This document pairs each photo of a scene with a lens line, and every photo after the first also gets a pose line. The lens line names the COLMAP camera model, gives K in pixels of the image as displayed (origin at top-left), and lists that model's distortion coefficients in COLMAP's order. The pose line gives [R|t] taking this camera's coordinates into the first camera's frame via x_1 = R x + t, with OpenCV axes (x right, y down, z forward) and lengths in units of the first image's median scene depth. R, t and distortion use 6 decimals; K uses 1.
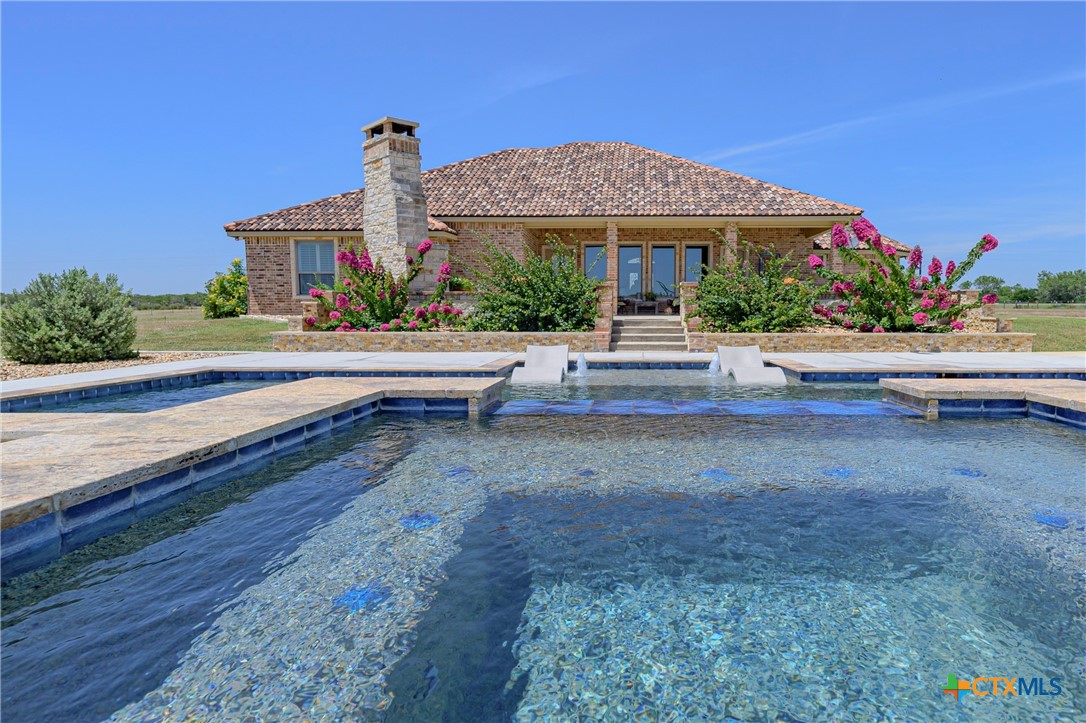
lens RADIAL K [[660.9, 0, 542.6], [0, 660.9, 361.4], [0, 0, 1]] dist [0.003741, 0.000958]
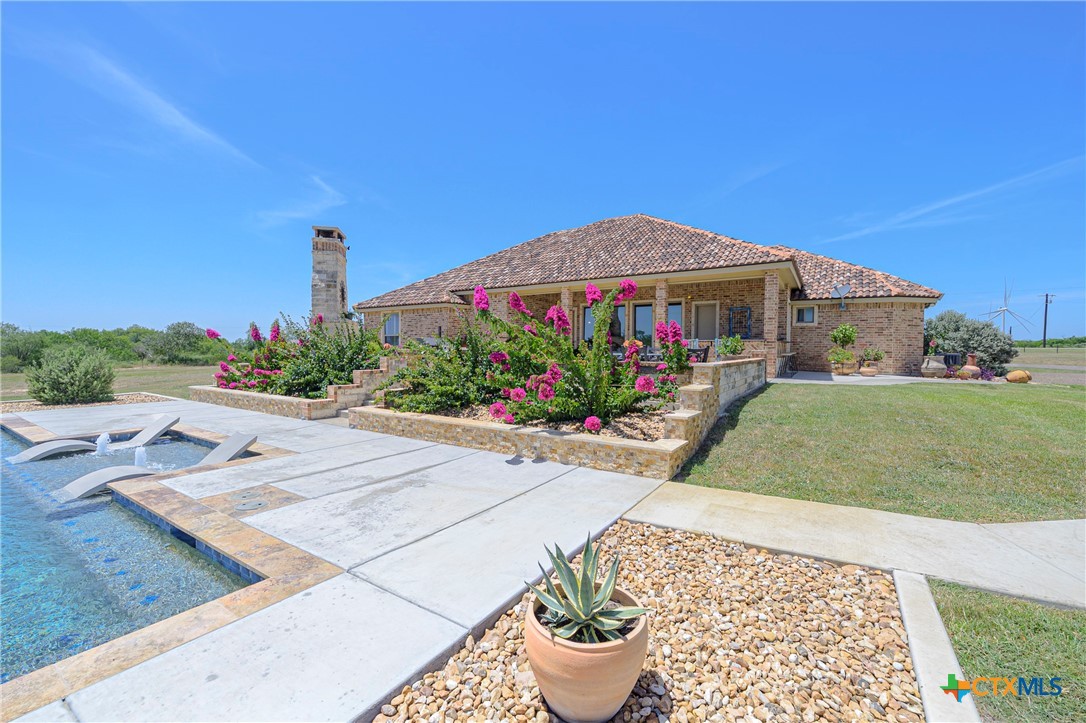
lens RADIAL K [[451.8, 0, 522.5], [0, 451.8, 355.0], [0, 0, 1]] dist [0.002047, -0.000342]
pose [[0.869678, 0.004236, -0.493602, 0.586754], [-0.035454, 0.997917, -0.053903, -0.070508], [0.492345, 0.064378, 0.868016, 0.417383]]
